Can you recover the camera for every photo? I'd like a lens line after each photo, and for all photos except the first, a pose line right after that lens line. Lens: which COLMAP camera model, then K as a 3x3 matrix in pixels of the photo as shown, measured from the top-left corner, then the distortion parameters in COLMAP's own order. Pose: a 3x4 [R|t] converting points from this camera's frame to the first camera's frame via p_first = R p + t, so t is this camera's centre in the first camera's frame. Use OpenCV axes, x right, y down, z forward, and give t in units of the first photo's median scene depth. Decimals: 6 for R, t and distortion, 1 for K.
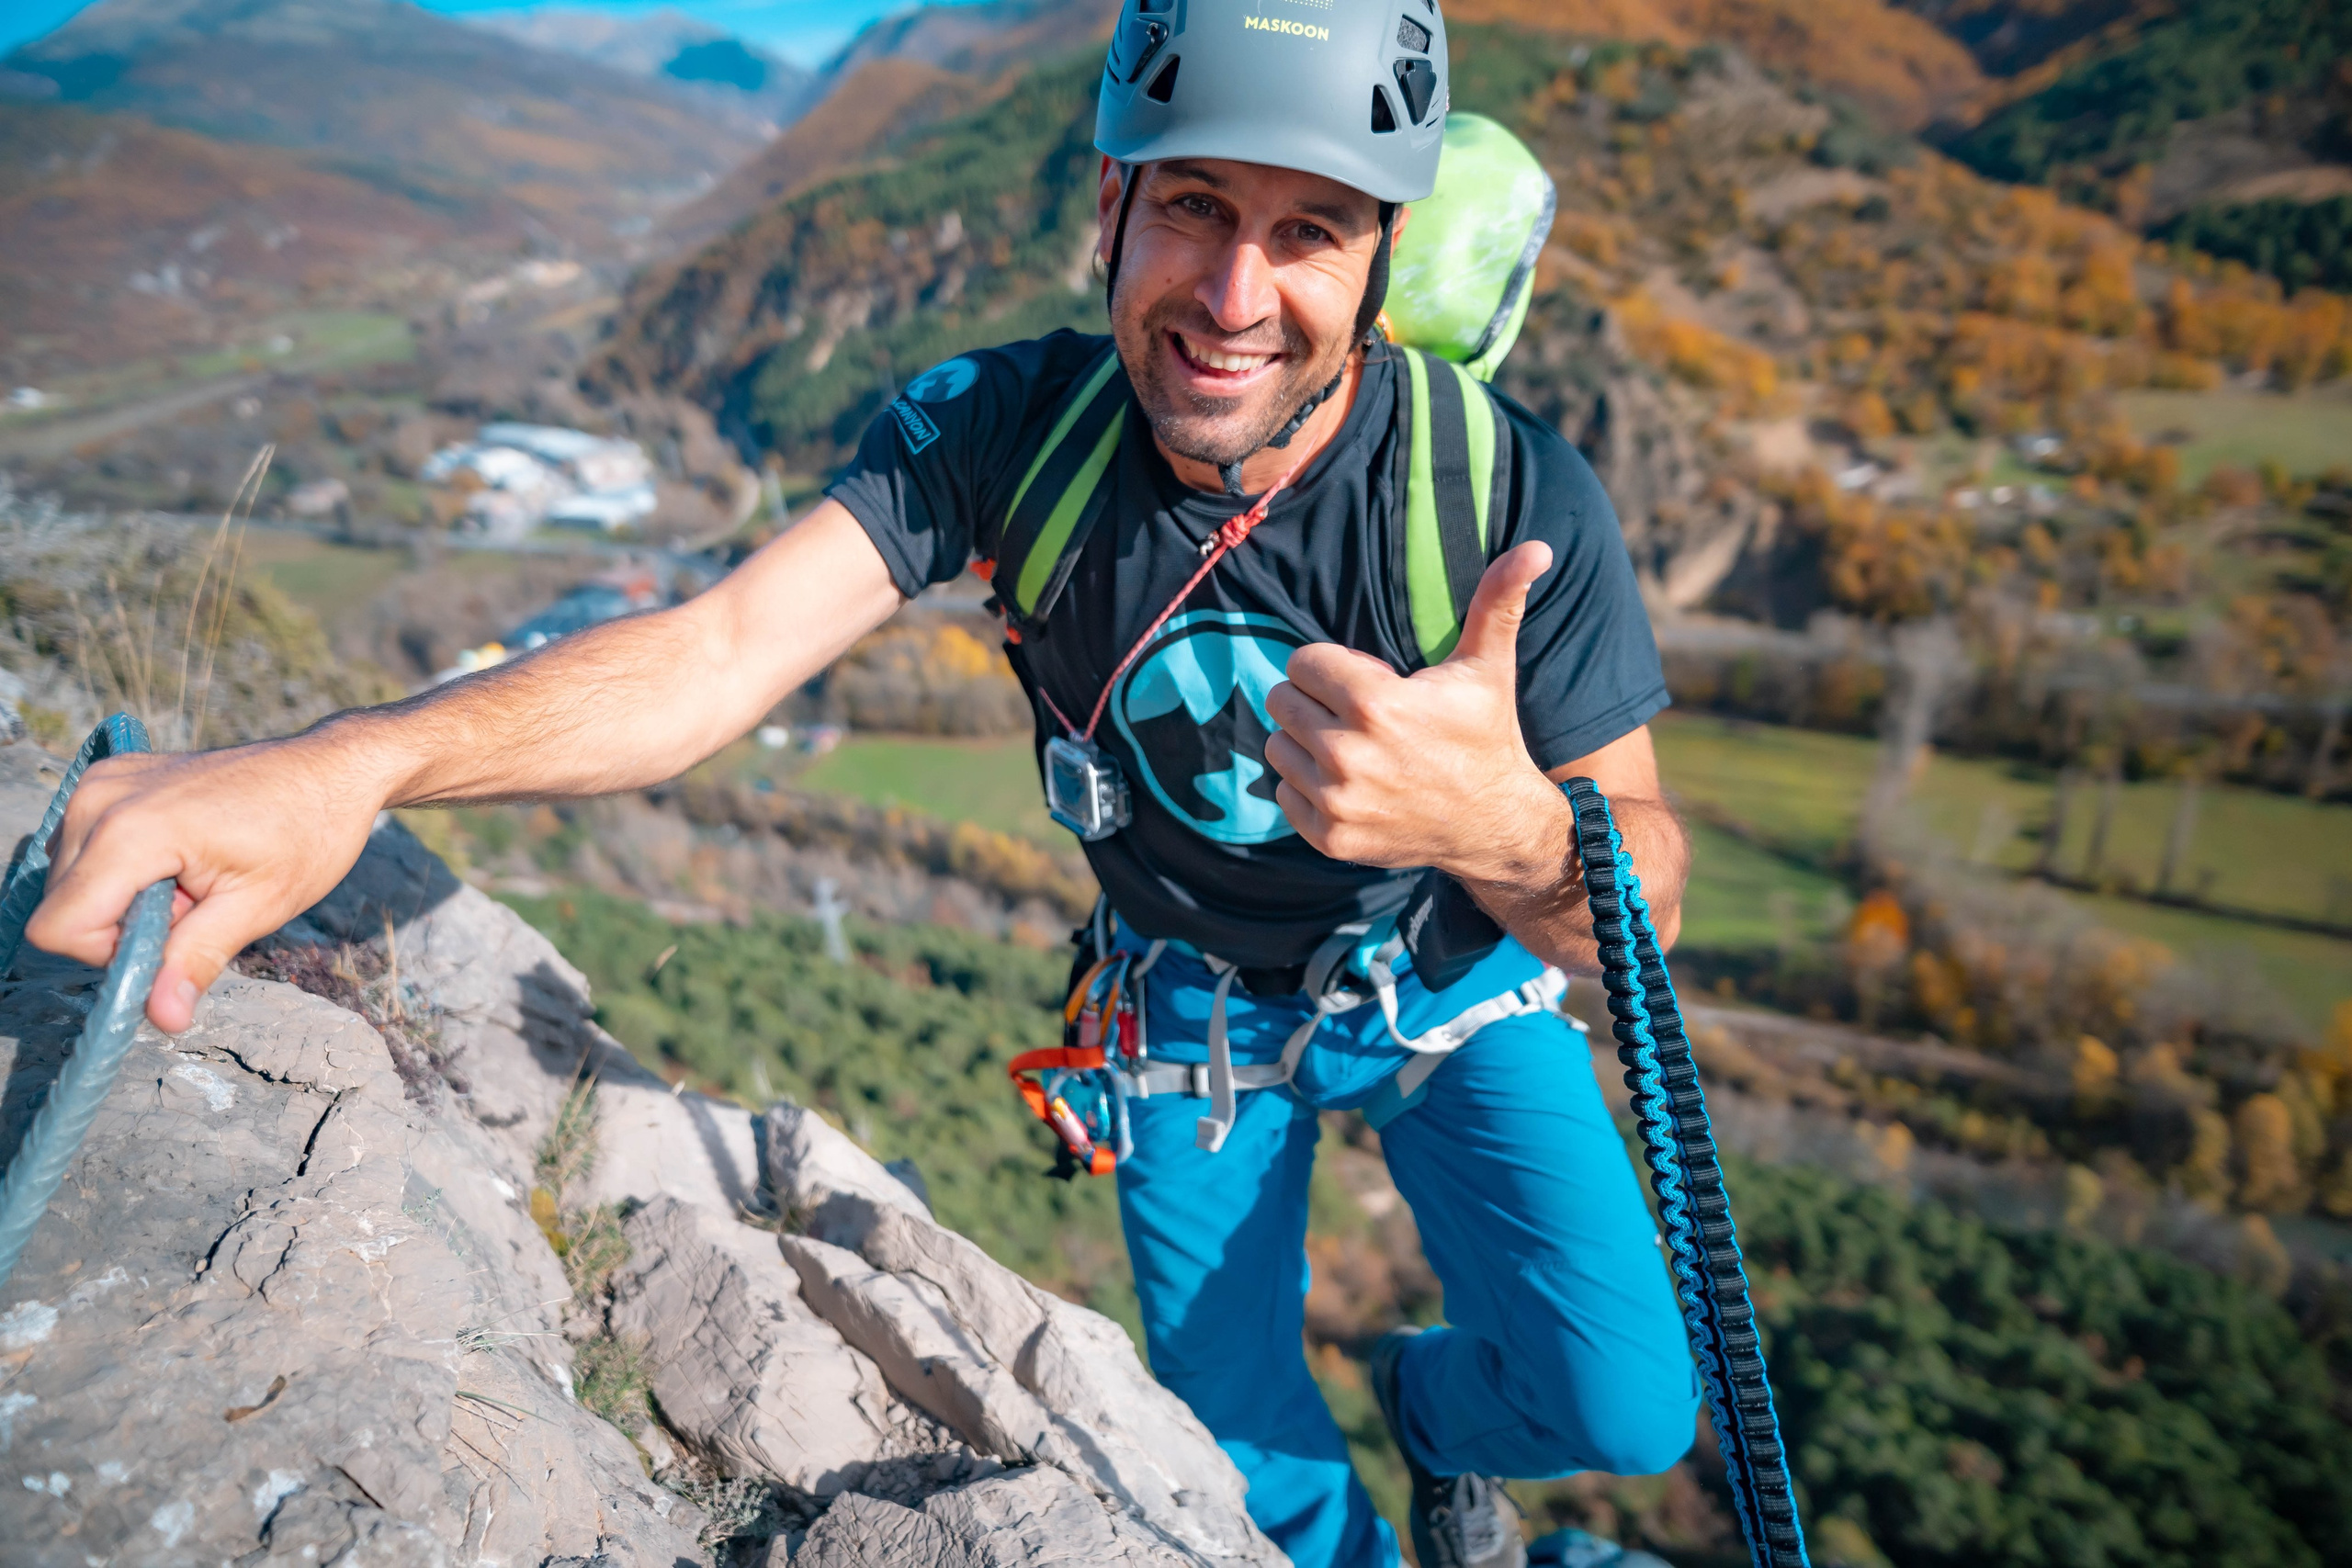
lens RADIAL K [[1337.5, 0, 1172.1], [0, 1337.5, 775.8], [0, 0, 1]] dist [-0.031615, 0.023674]
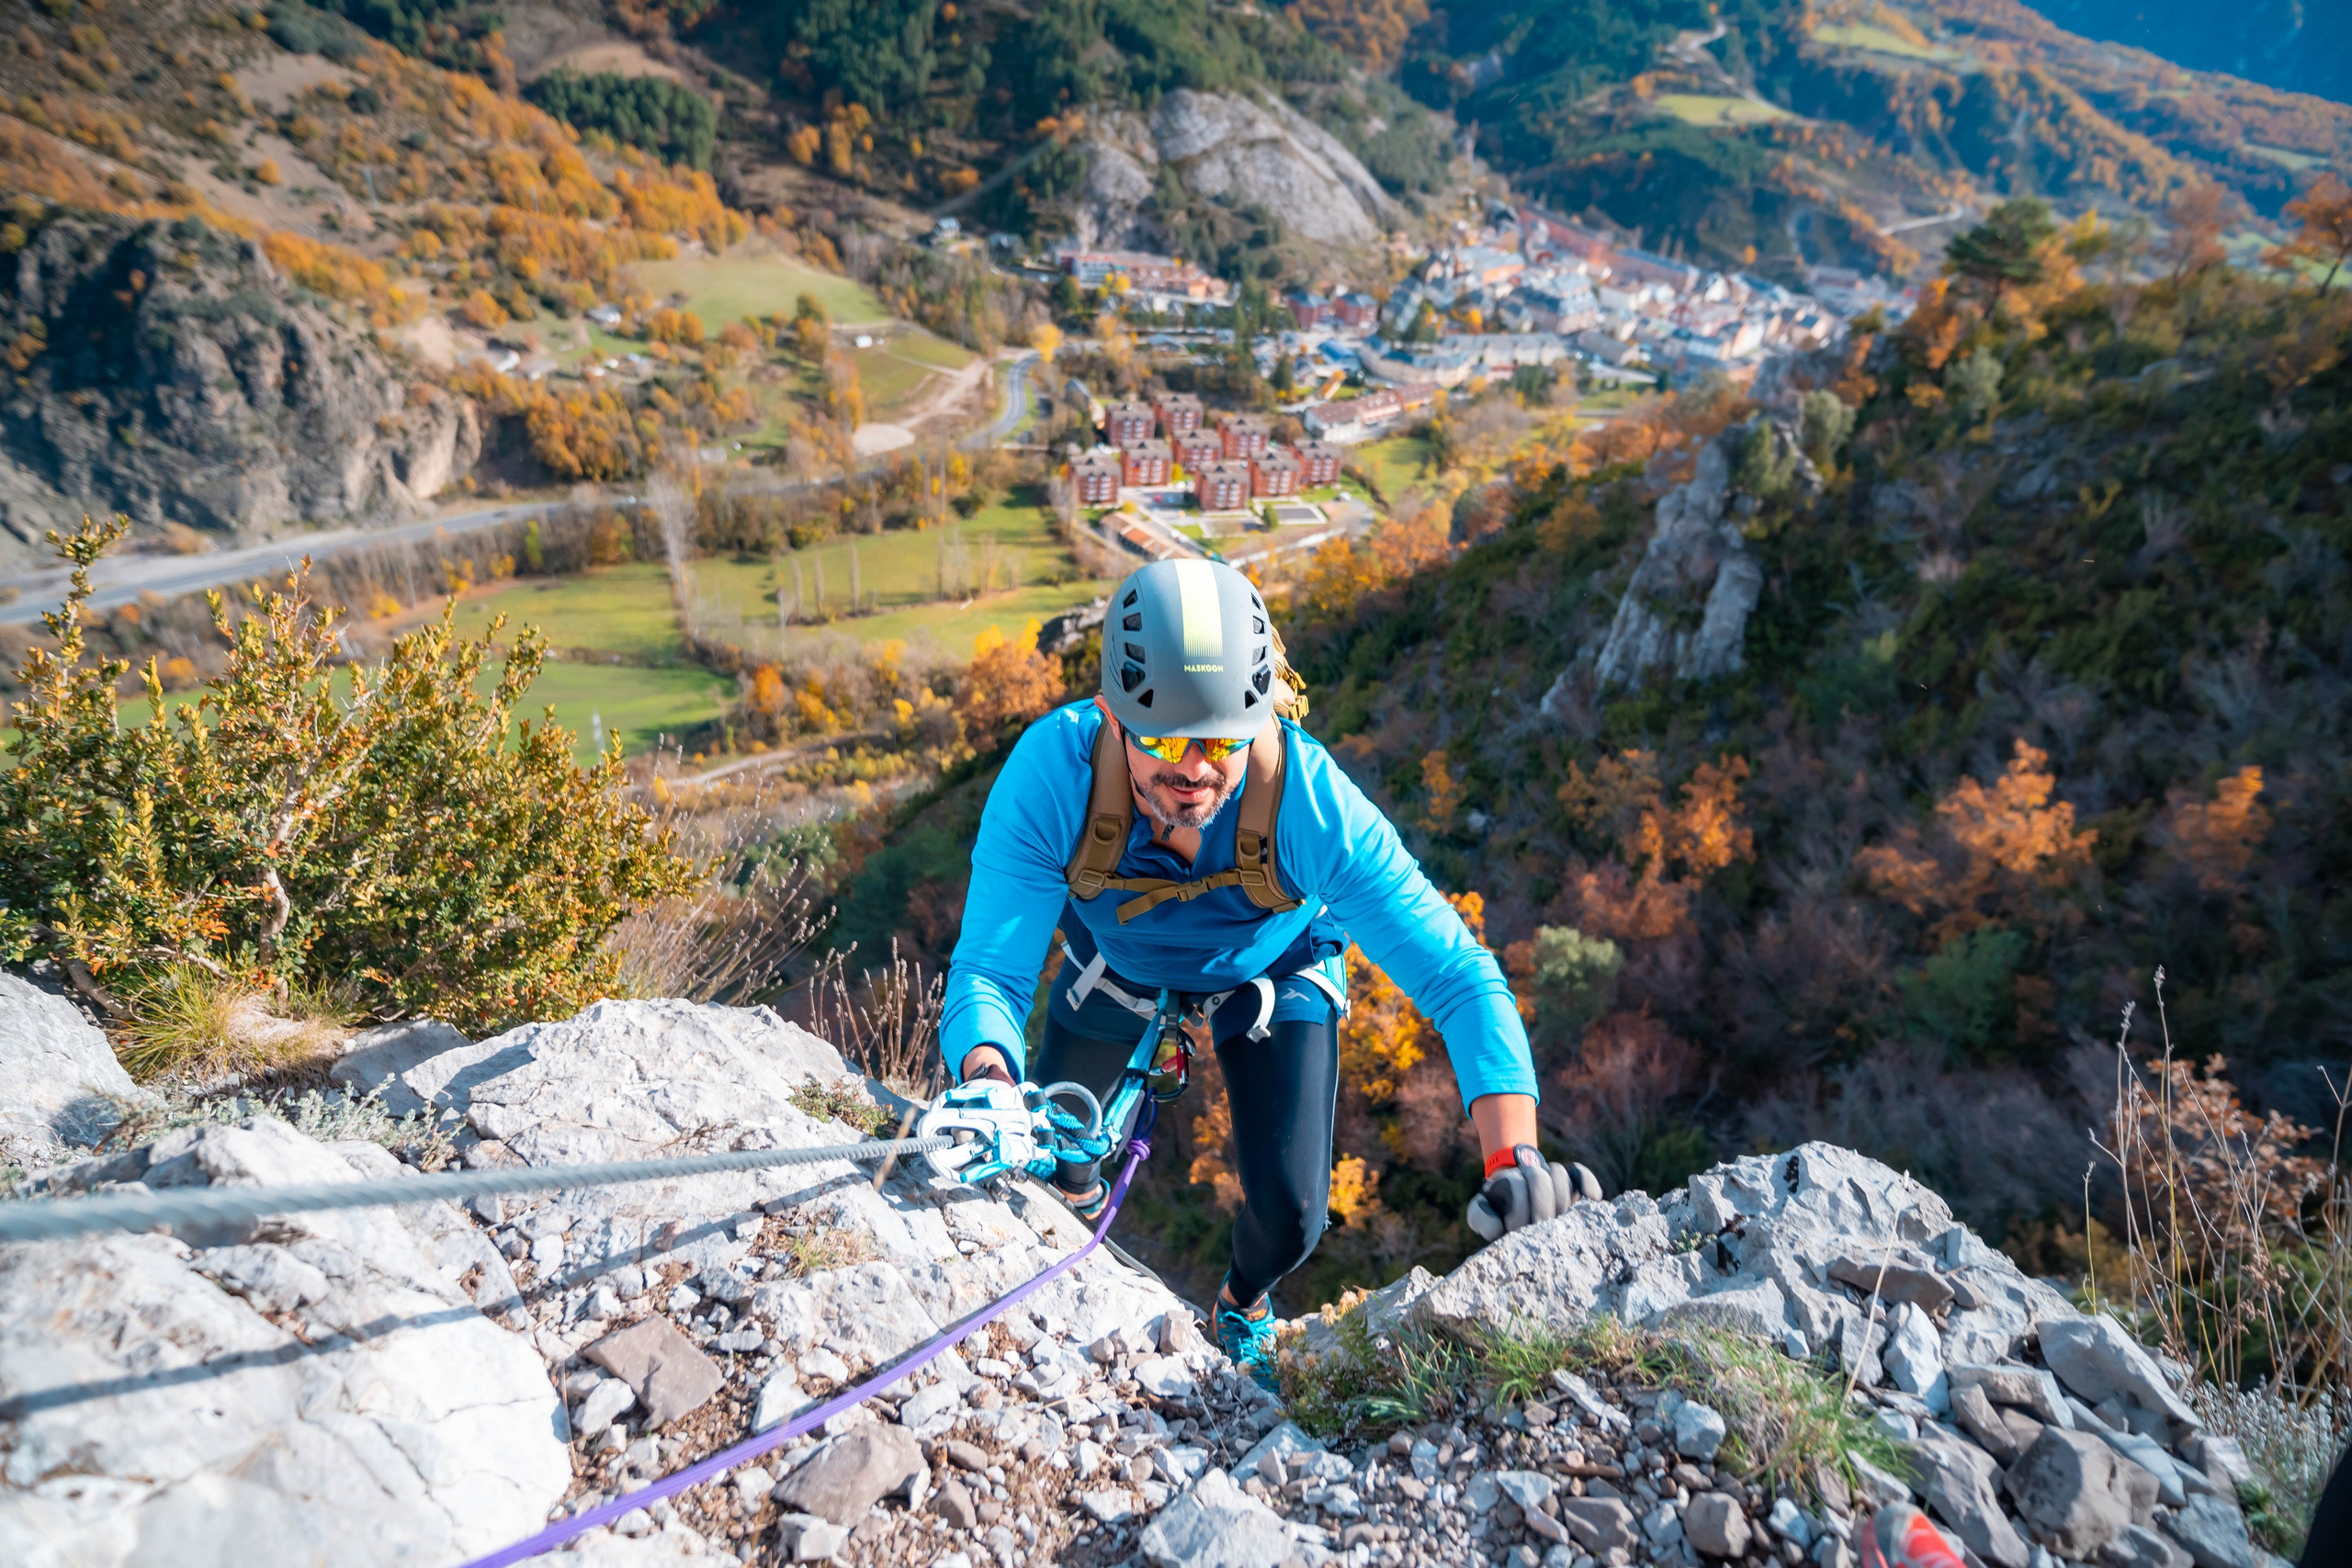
lens RADIAL K [[1337.5, 0, 1184.1], [0, 1337.5, 776.1], [0, 0, 1]] dist [-0.031615, 0.023674]
pose [[0.438023, -0.396917, 0.806594, -0.473856], [0.251460, 0.915529, 0.313966, -0.131087], [-0.863078, 0.065302, 0.500831, -0.192150]]
